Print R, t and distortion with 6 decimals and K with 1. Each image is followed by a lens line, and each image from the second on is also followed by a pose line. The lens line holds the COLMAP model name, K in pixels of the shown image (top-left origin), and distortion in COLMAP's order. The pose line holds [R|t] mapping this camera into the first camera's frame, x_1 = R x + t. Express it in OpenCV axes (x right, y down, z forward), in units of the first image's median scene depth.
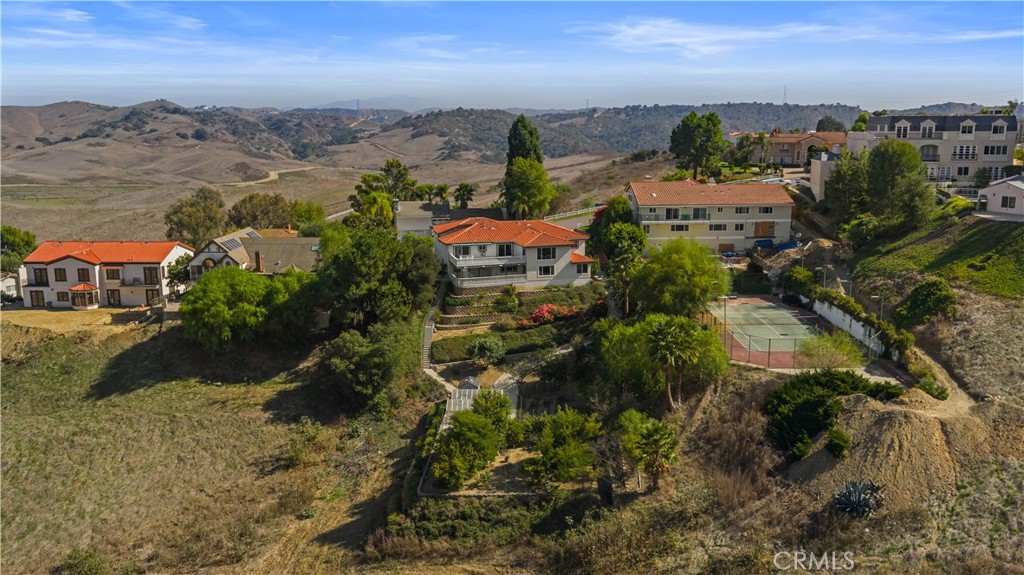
lens RADIAL K [[853.2, 0, 521.3], [0, 853.2, 286.9], [0, 0, 1]] dist [0.001704, -0.011206]
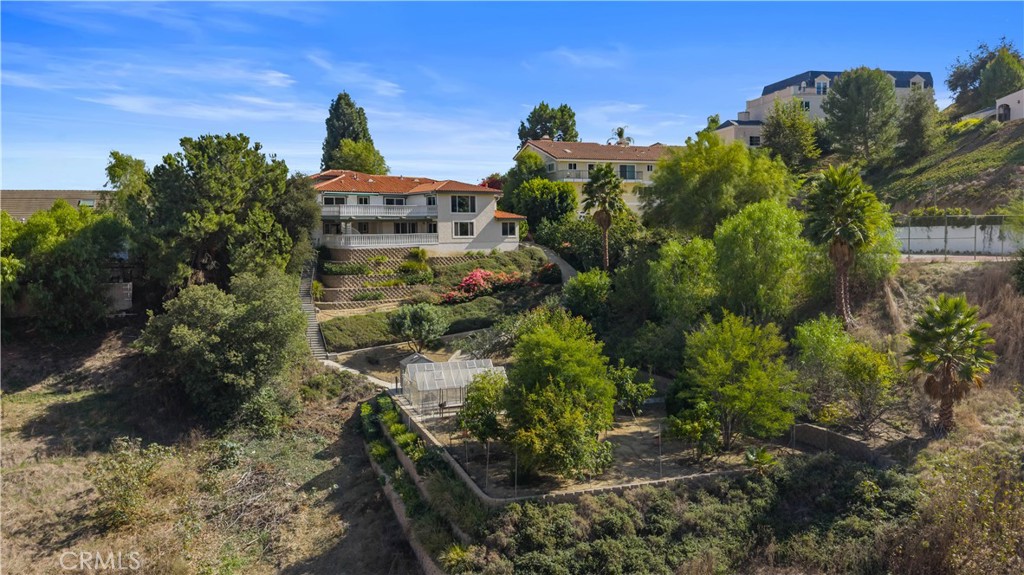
lens RADIAL K [[853.2, 0, 521.3], [0, 853.2, 286.9], [0, 0, 1]] dist [0.001704, -0.011206]
pose [[0.940854, -0.028351, 0.337625, -0.185332], [0.075196, 0.989114, -0.126489, 0.135841], [-0.330363, 0.144396, 0.932743, 0.397631]]
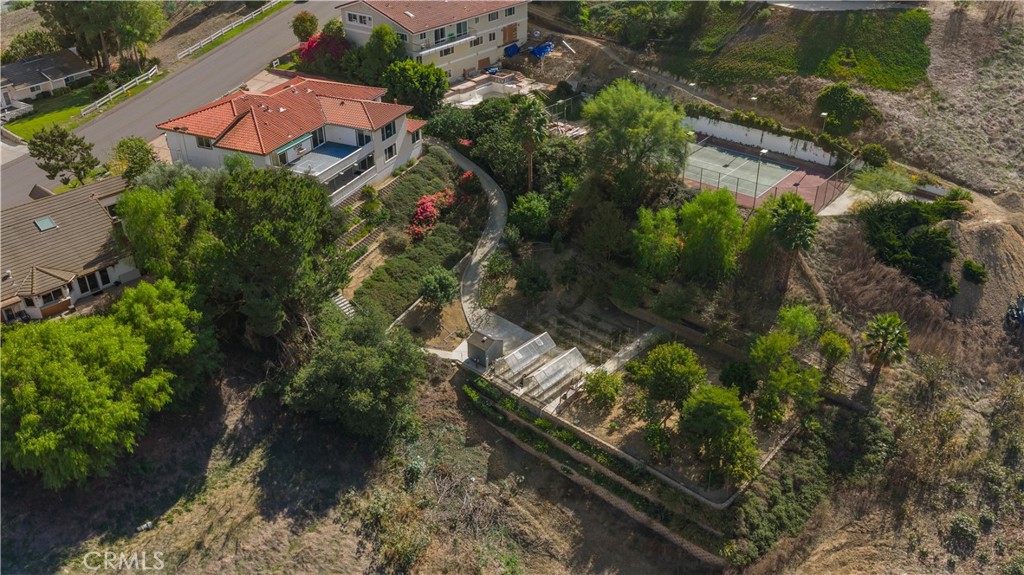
lens RADIAL K [[853.2, 0, 521.3], [0, 853.2, 286.9], [0, 0, 1]] dist [0.001704, -0.011206]
pose [[0.642253, -0.385329, 0.662595, -0.509495], [0.148220, 0.910569, 0.385868, -0.213095], [-0.752025, -0.149615, 0.641930, 0.469073]]
